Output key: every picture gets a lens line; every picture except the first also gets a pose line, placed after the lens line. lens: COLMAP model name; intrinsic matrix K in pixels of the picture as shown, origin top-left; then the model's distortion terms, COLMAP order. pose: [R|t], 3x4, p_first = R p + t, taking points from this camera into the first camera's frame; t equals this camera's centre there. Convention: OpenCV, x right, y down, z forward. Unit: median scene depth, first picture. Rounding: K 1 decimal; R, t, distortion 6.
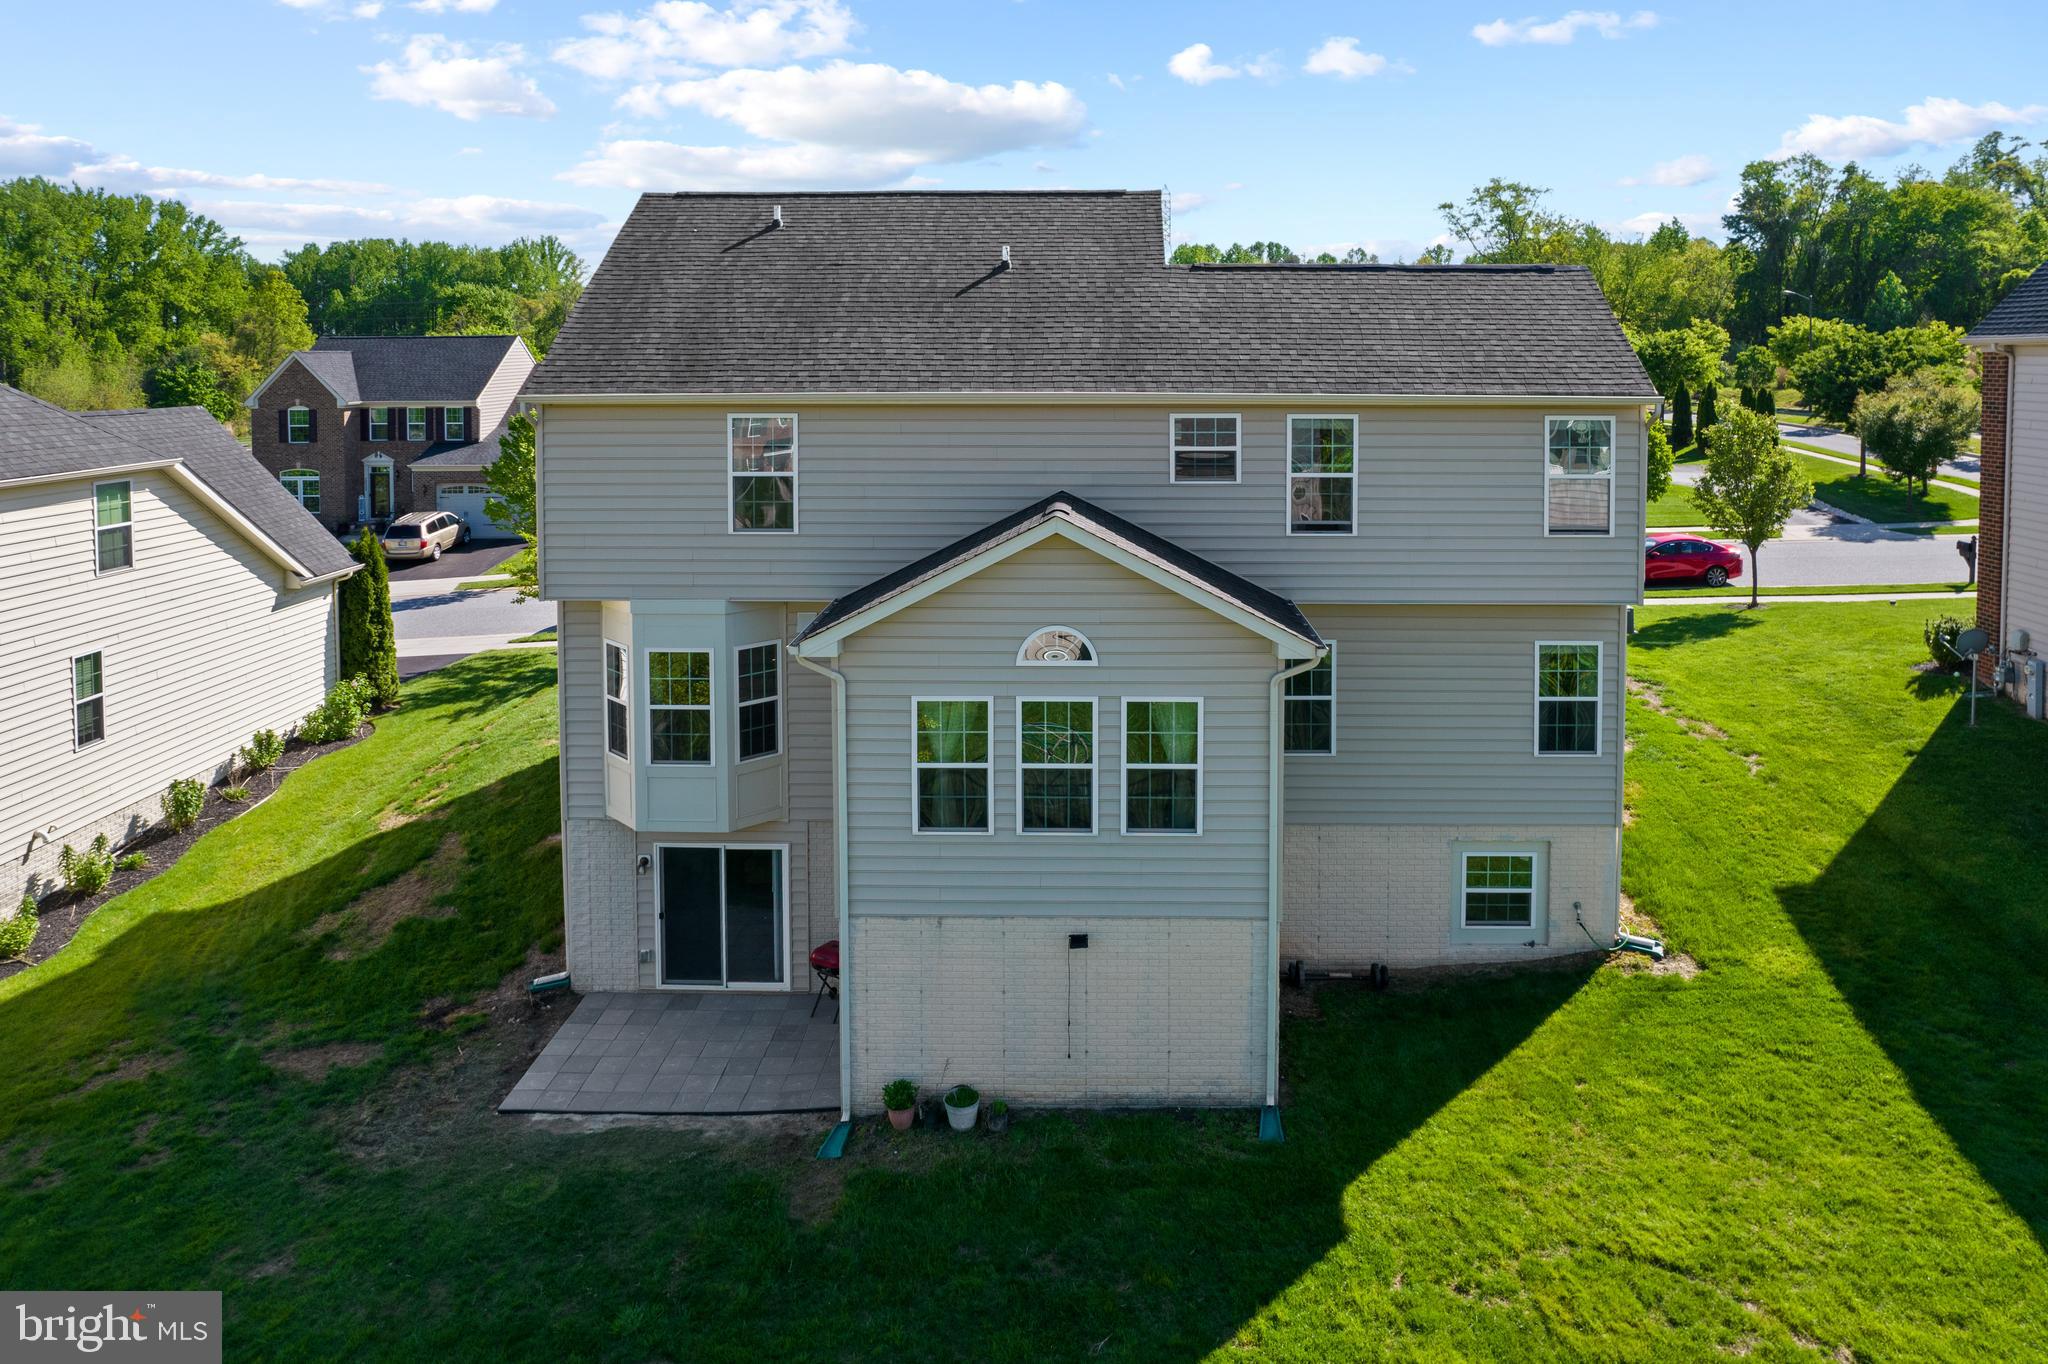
lens RADIAL K [[1314.2, 0, 1063.0], [0, 1314.2, 476.3], [0, 0, 1]] dist [-0.066971, 0.054631]
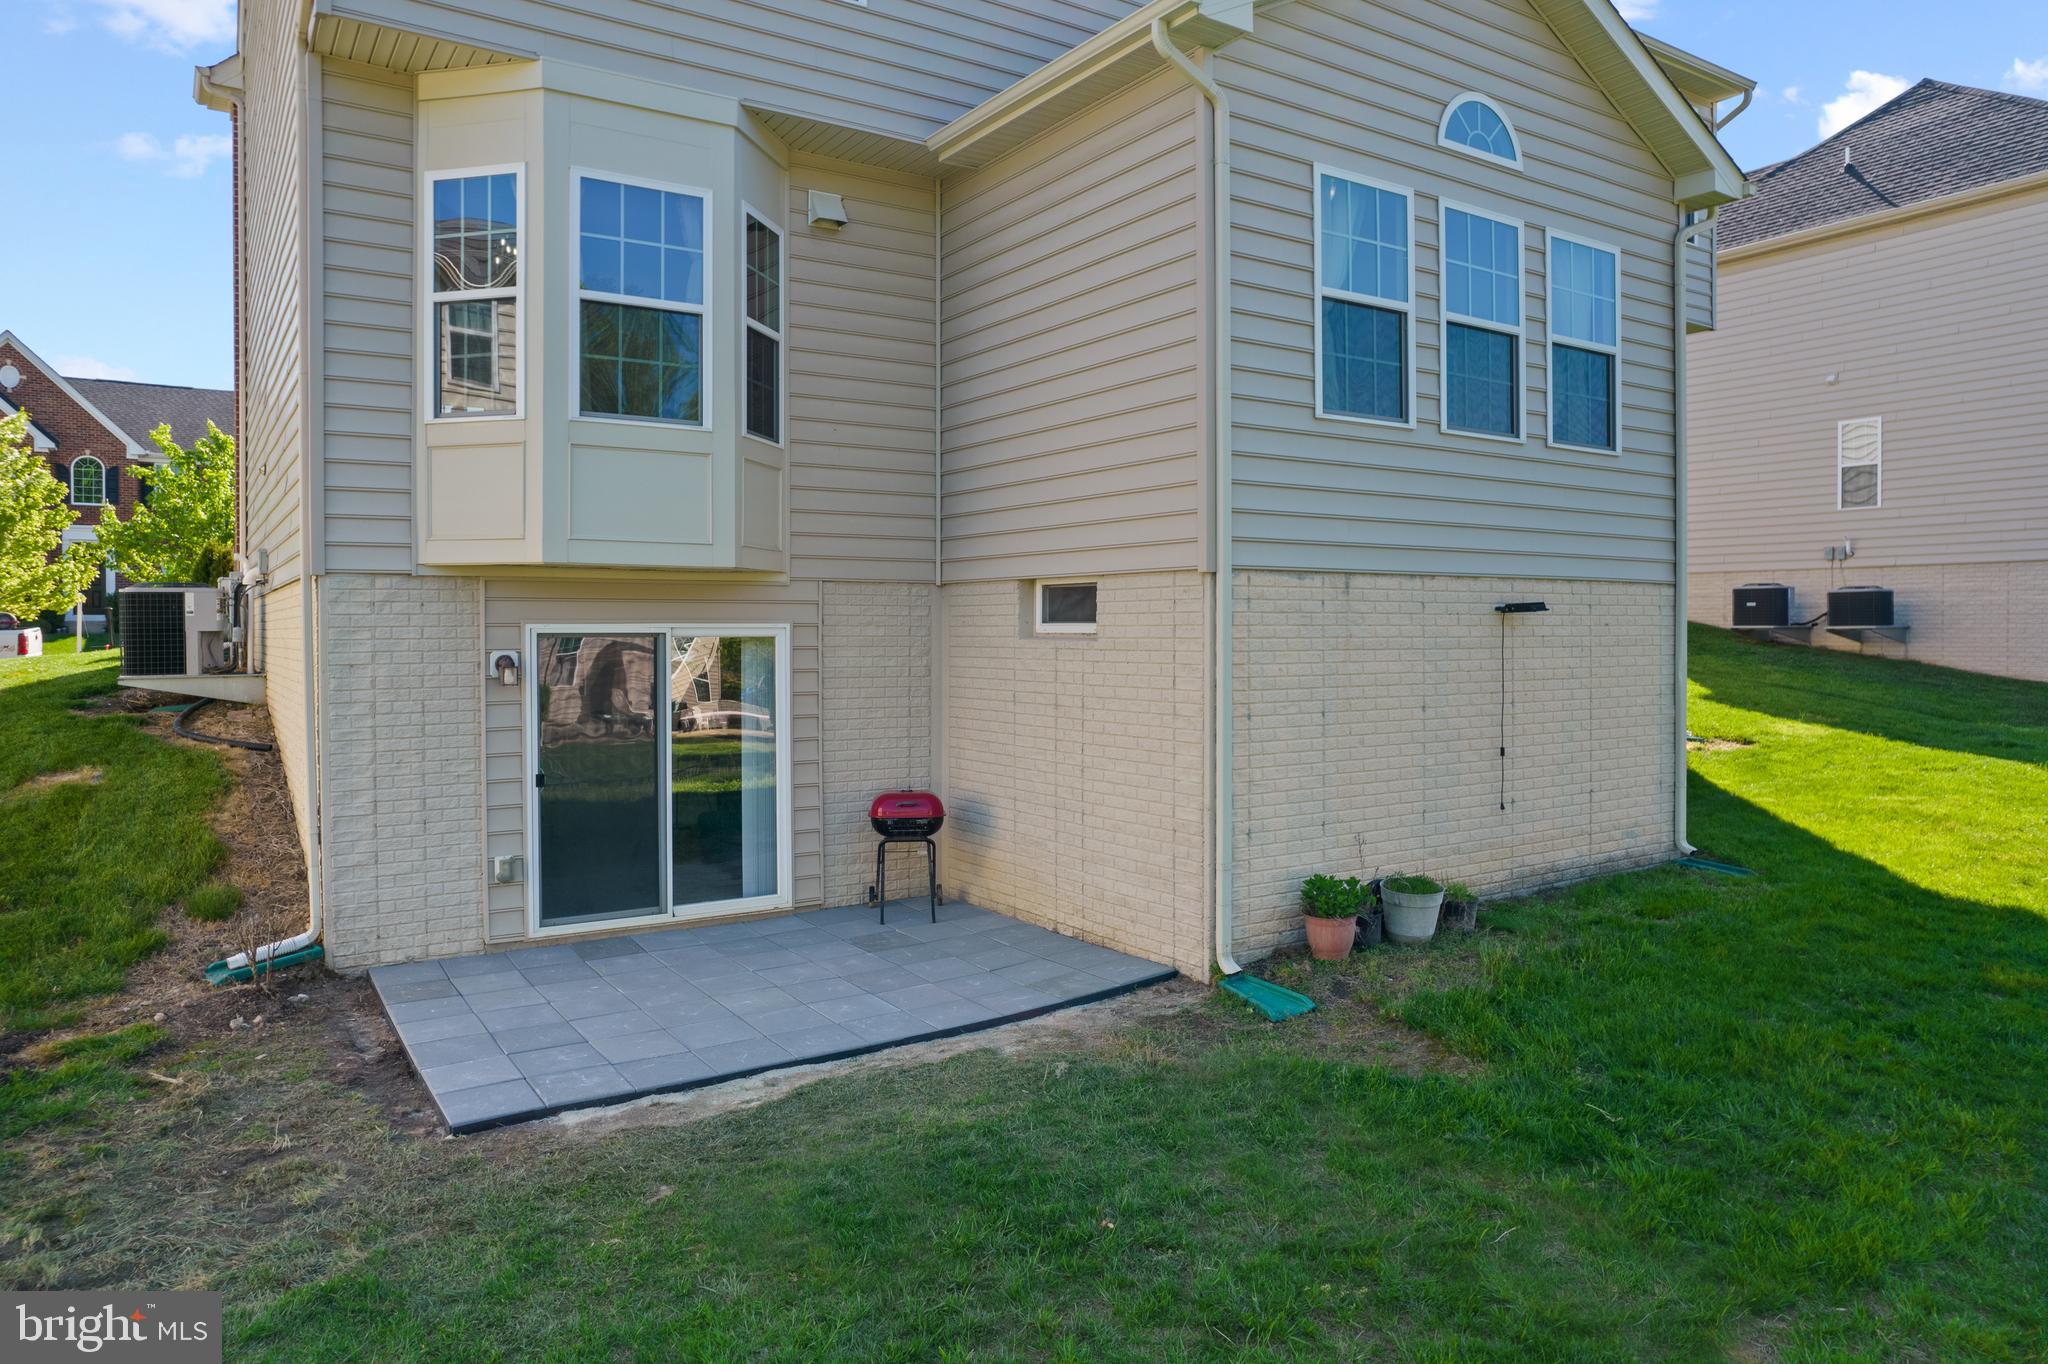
lens RADIAL K [[1314.2, 0, 1018.2], [0, 1314.2, 670.1], [0, 0, 1]] dist [-0.066971, 0.054631]
pose [[0.831283, -0.018243, 0.555550, -0.440615], [0.038421, 0.998957, -0.024687, 0.325088], [-0.554520, 0.041866, 0.831116, 0.513841]]
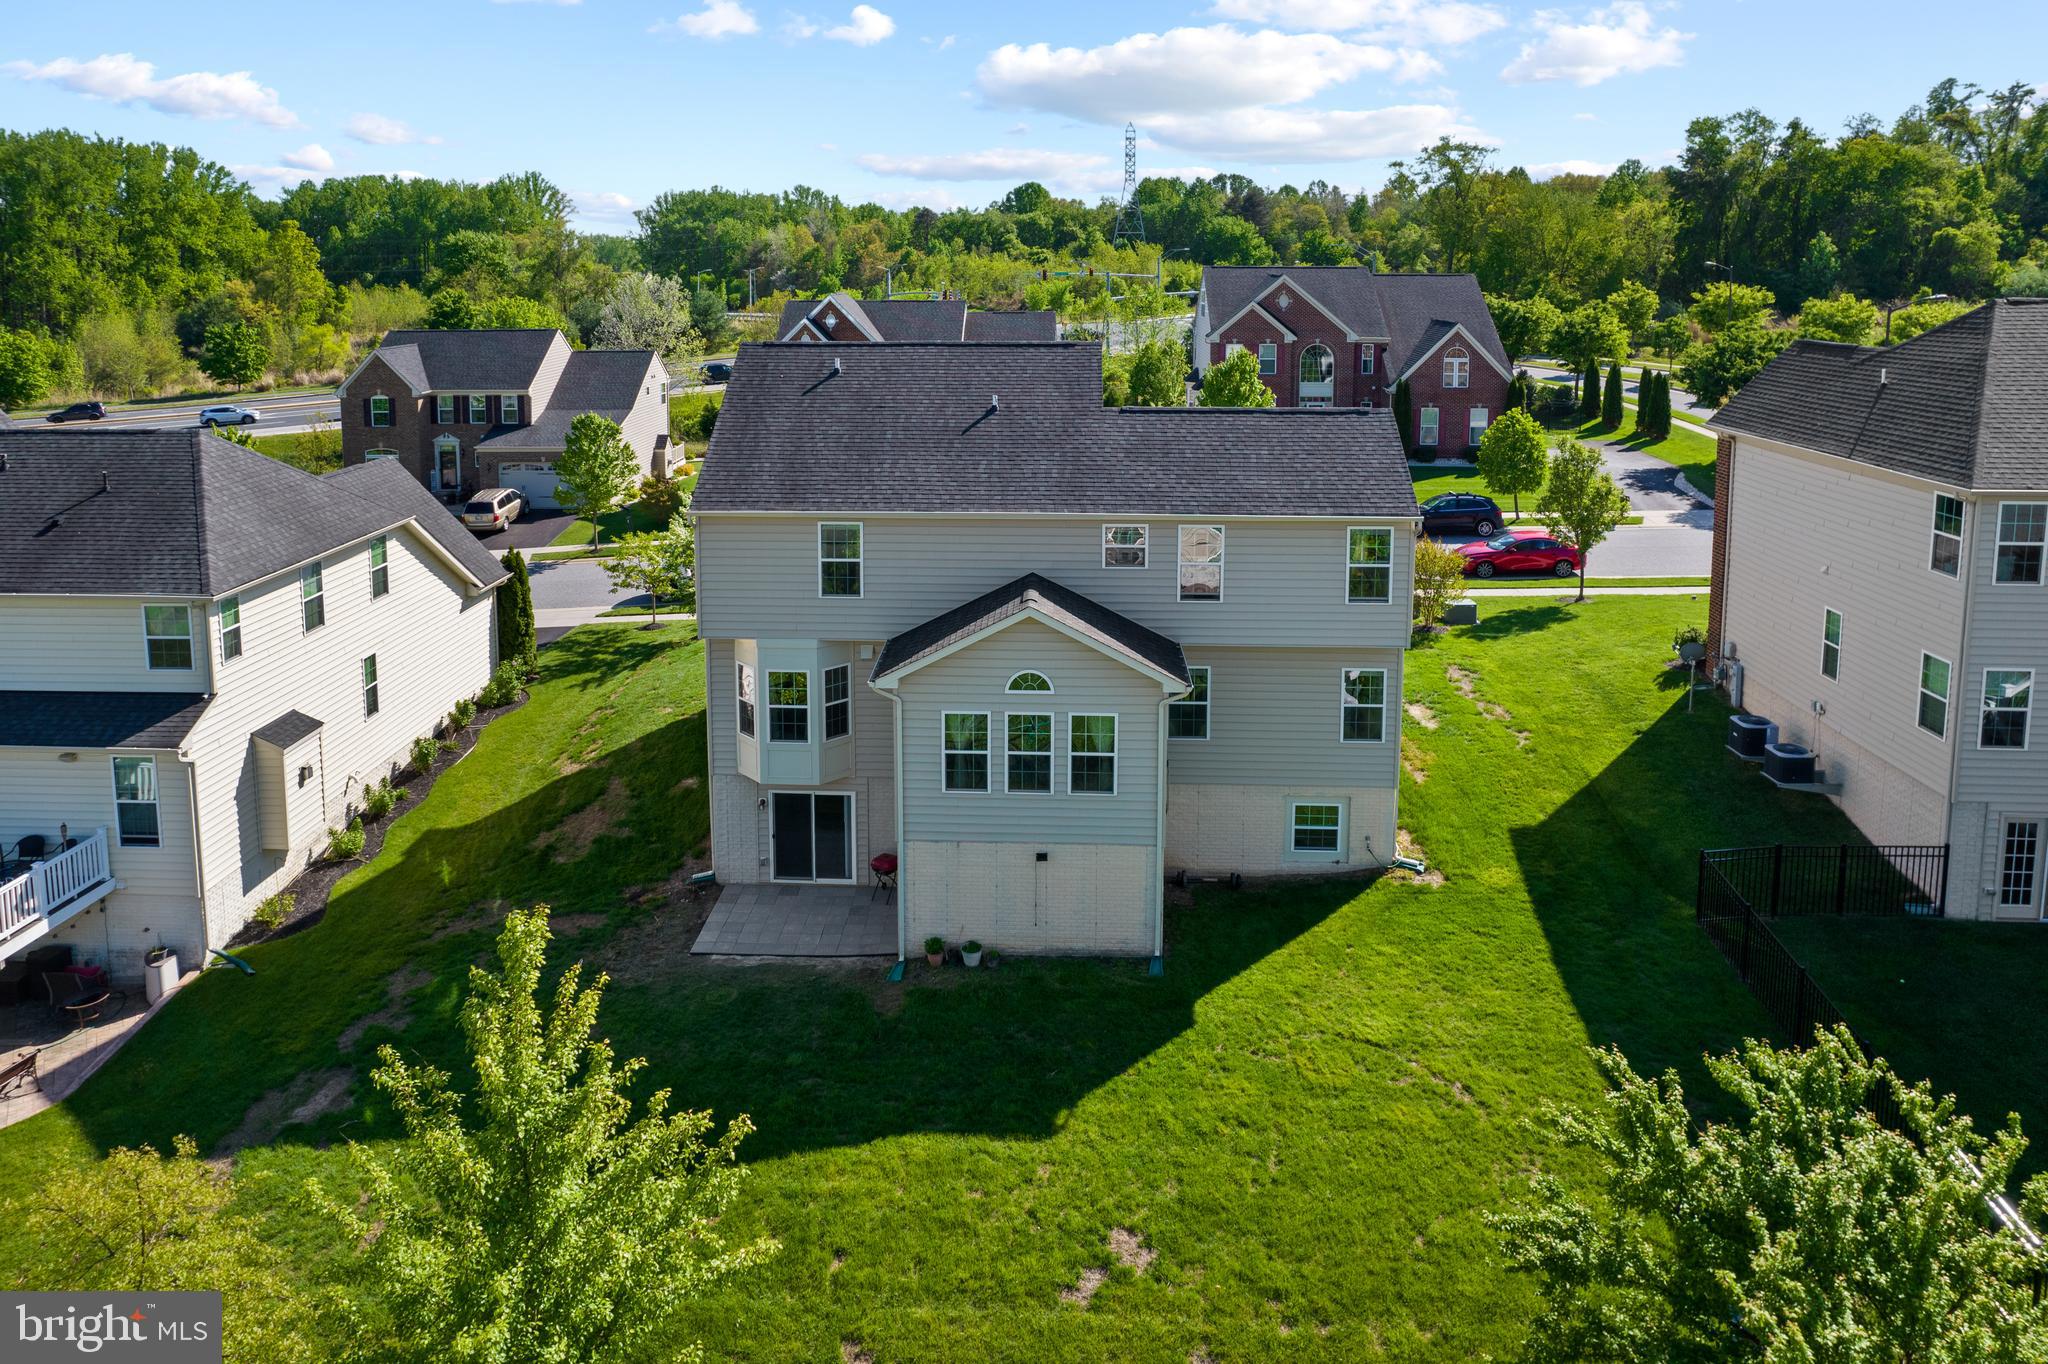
lens RADIAL K [[1314.2, 0, 965.2], [0, 1314.2, 472.1], [0, 0, 1]] dist [-0.066971, 0.054631]
pose [[0.998809, 0.001494, -0.048771, -0.004510], [0.001649, 0.997926, 0.064350, -0.201486], [0.048766, -0.064354, 0.996735, -0.529913]]
